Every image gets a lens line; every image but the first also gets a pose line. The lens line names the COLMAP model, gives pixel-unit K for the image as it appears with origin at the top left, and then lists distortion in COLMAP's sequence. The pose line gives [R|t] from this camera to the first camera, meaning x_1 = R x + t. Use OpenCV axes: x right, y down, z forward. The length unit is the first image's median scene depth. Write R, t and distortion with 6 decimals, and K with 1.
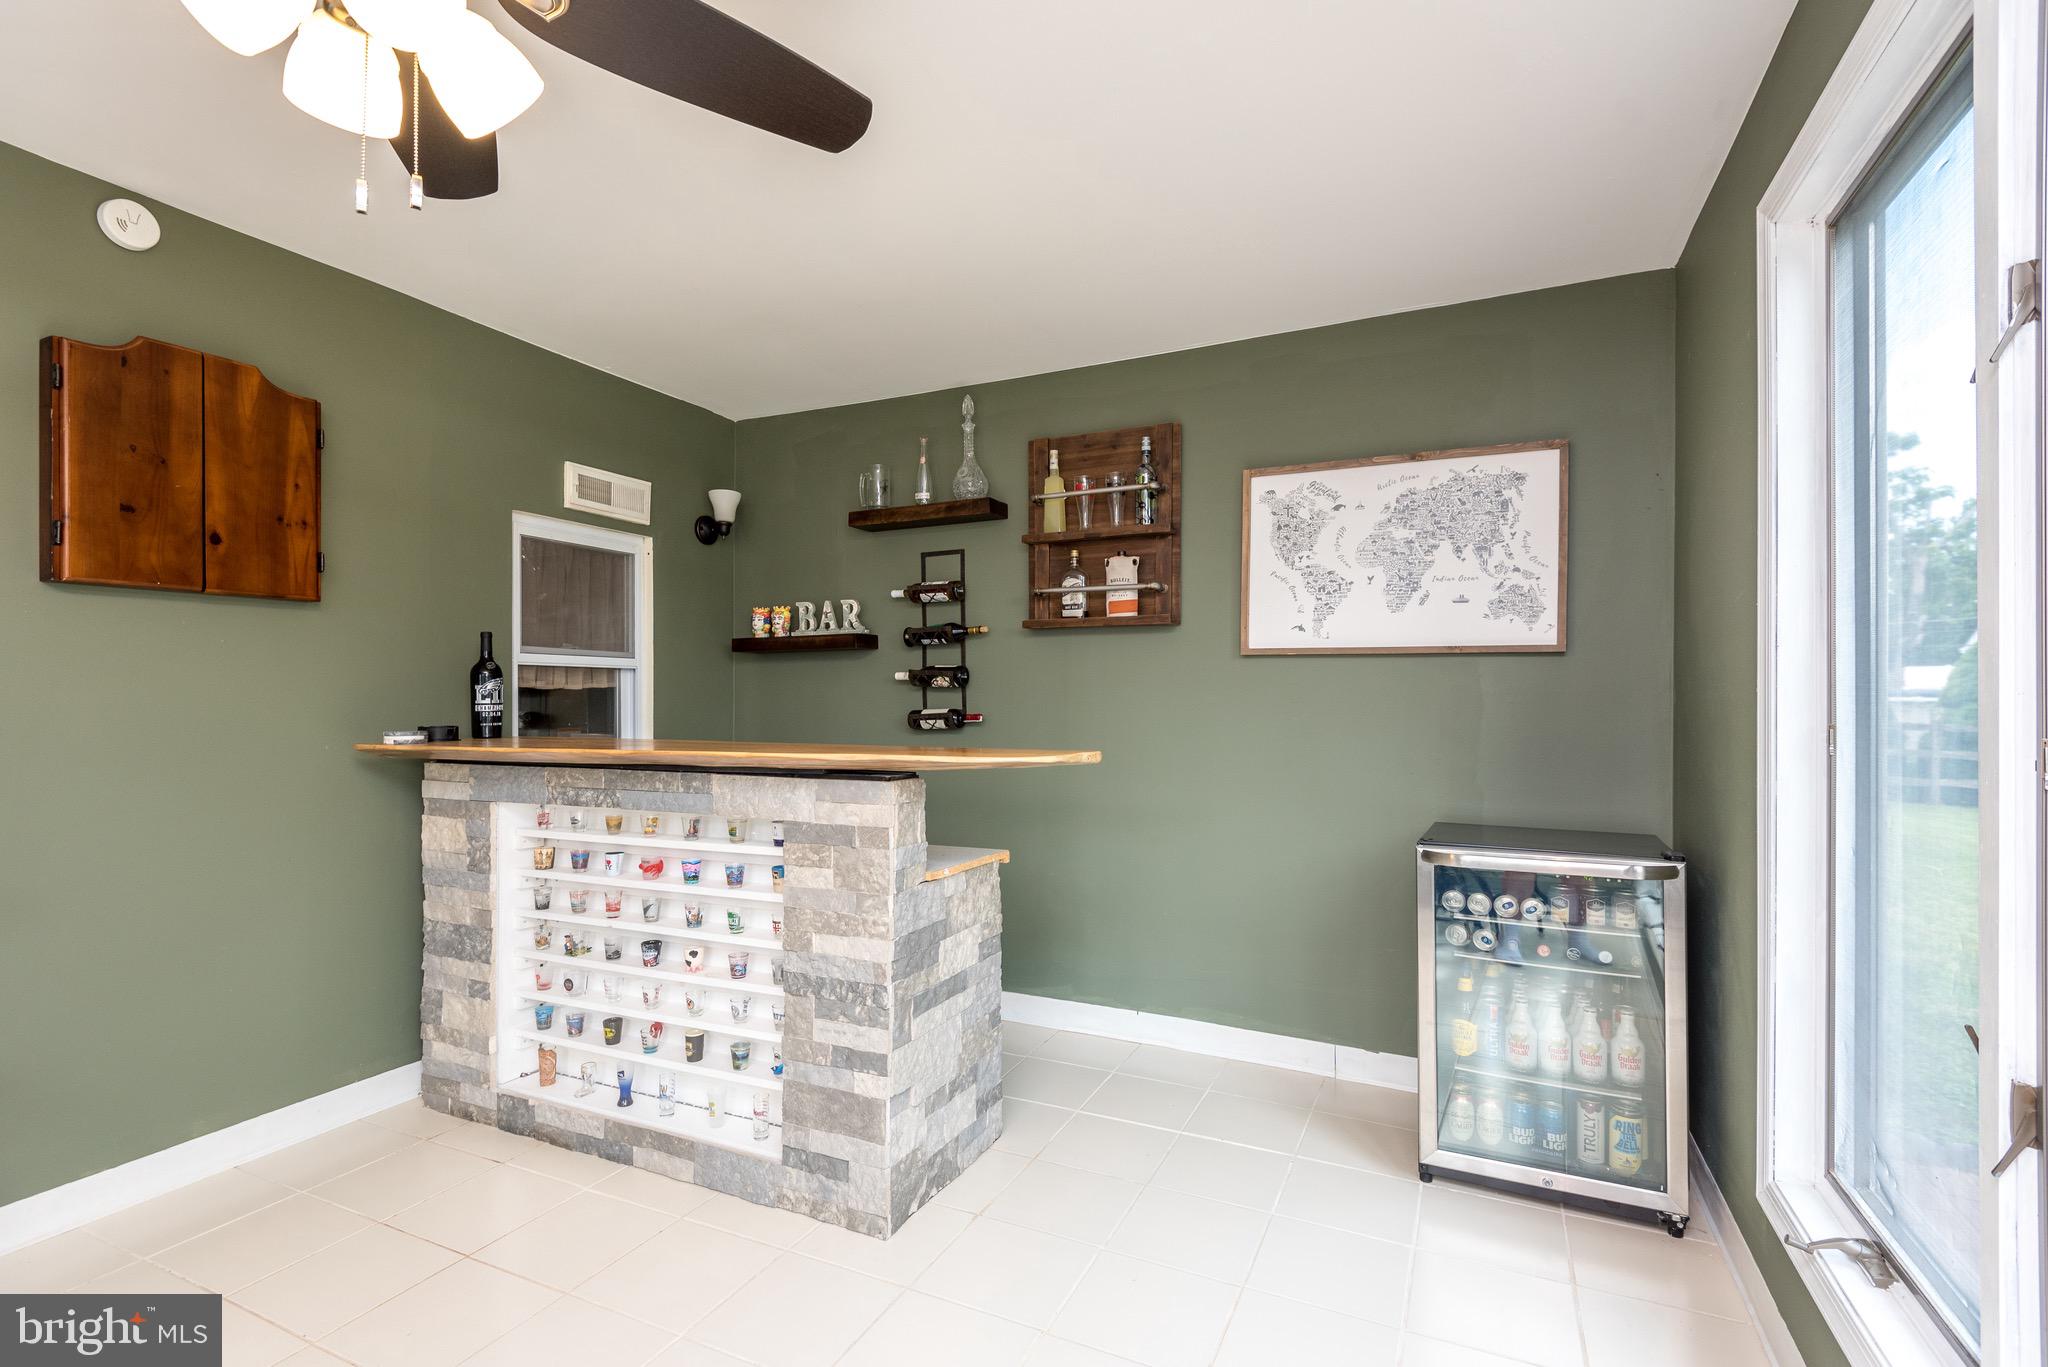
lens RADIAL K [[939.0, 0, 1028.8], [0, 939.0, 692.1], [0, 0, 1]] dist [0.016076, -0.007774]
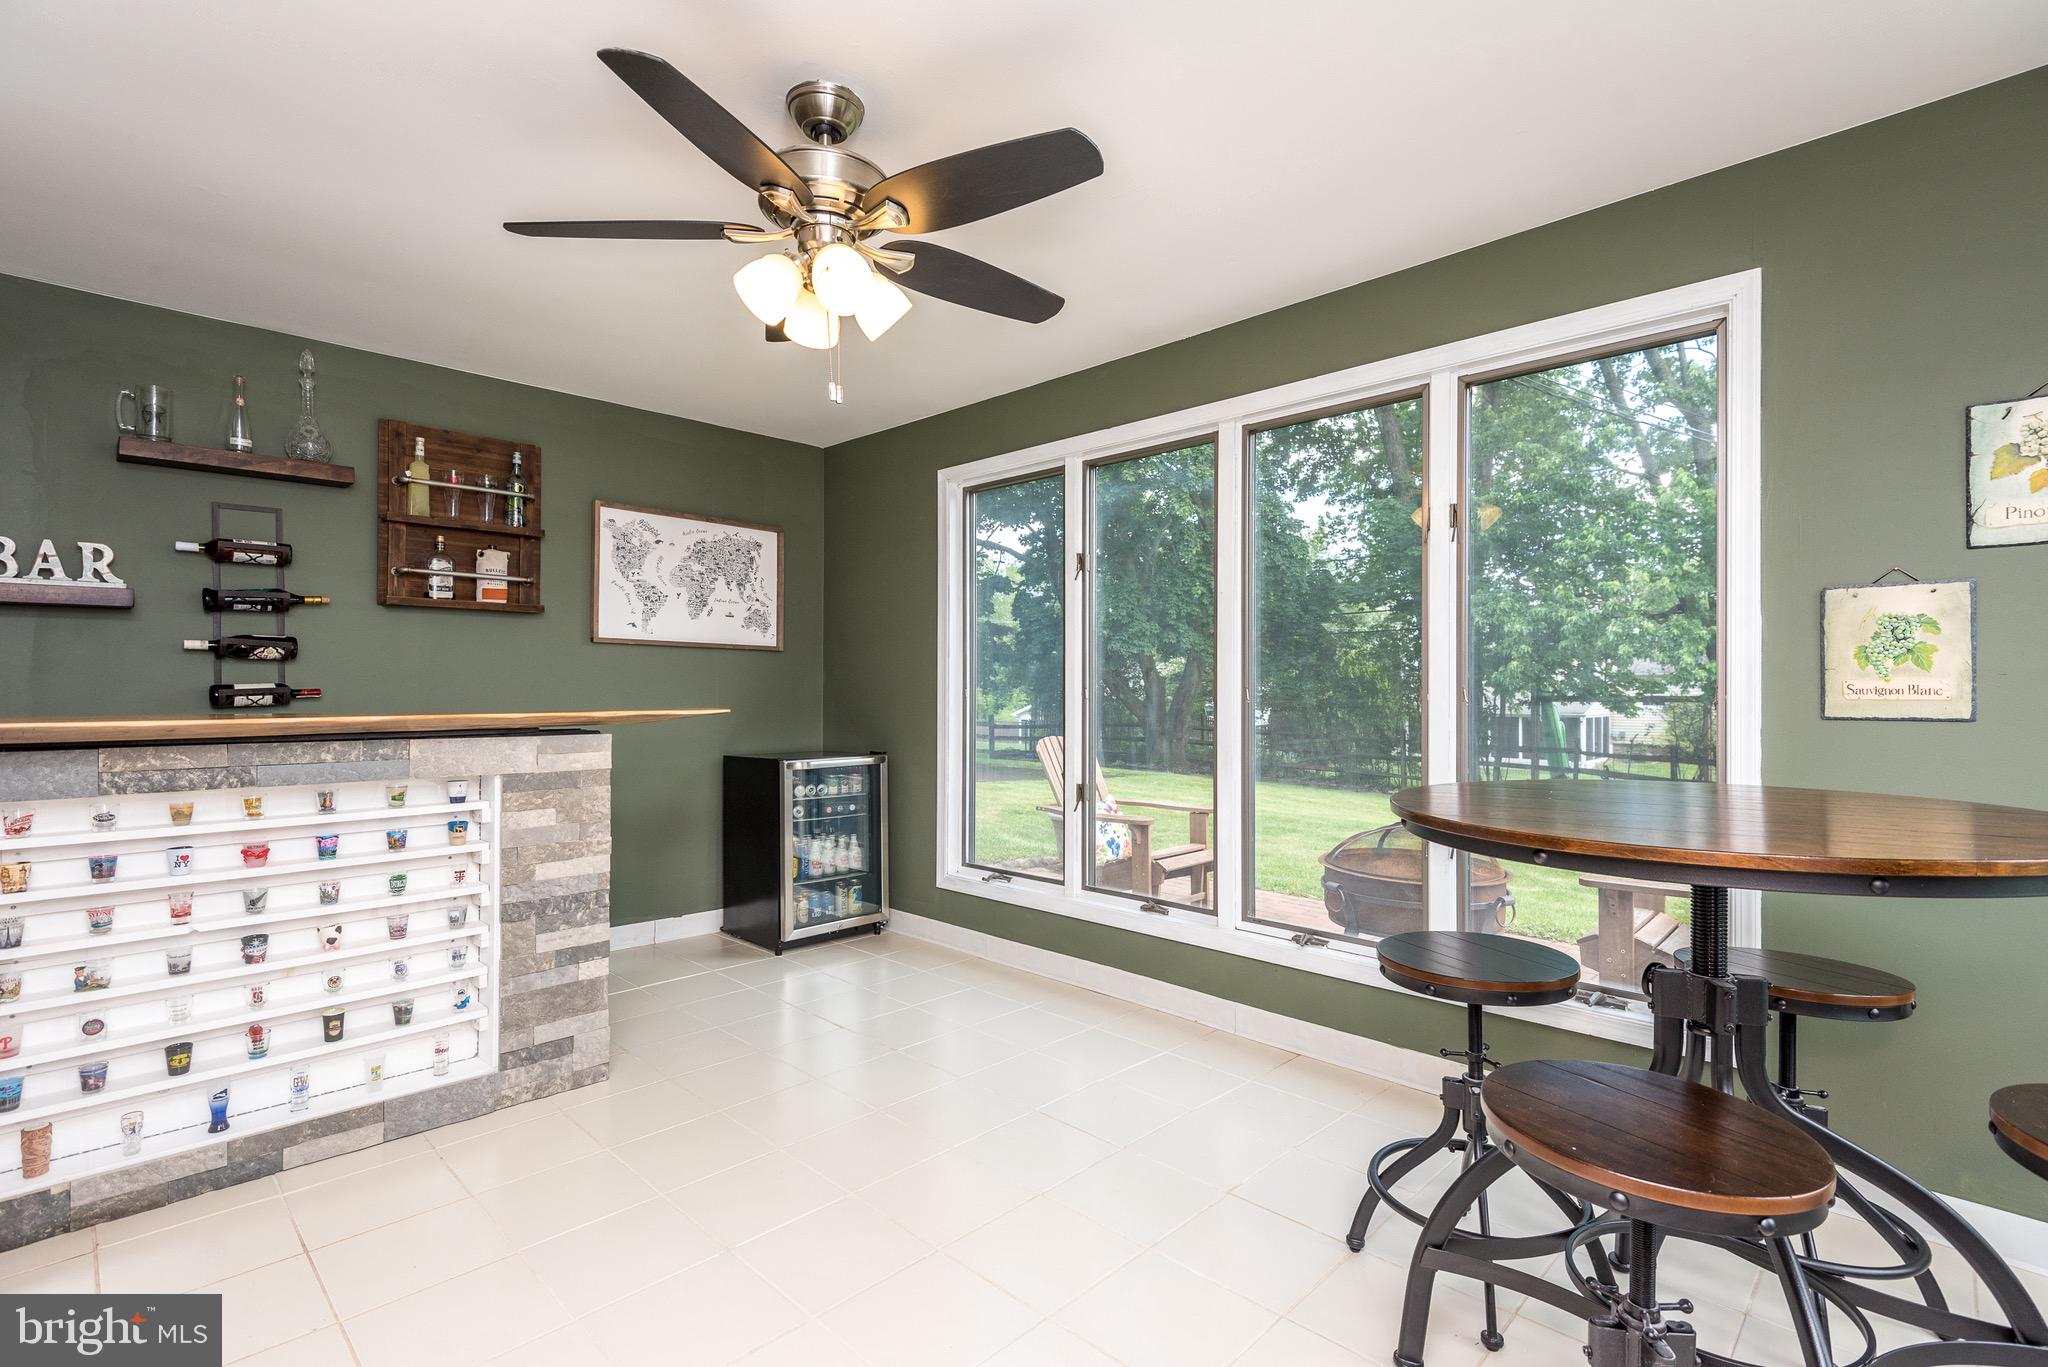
lens RADIAL K [[939.0, 0, 1015.1], [0, 939.0, 682.5], [0, 0, 1]] dist [0.016076, -0.007774]
pose [[0.337949, 0.007741, 0.941132, -0.800123], [-0.010620, 0.999934, -0.004411, 0.015802], [-0.941104, -0.008504, 0.338009, 0.013249]]
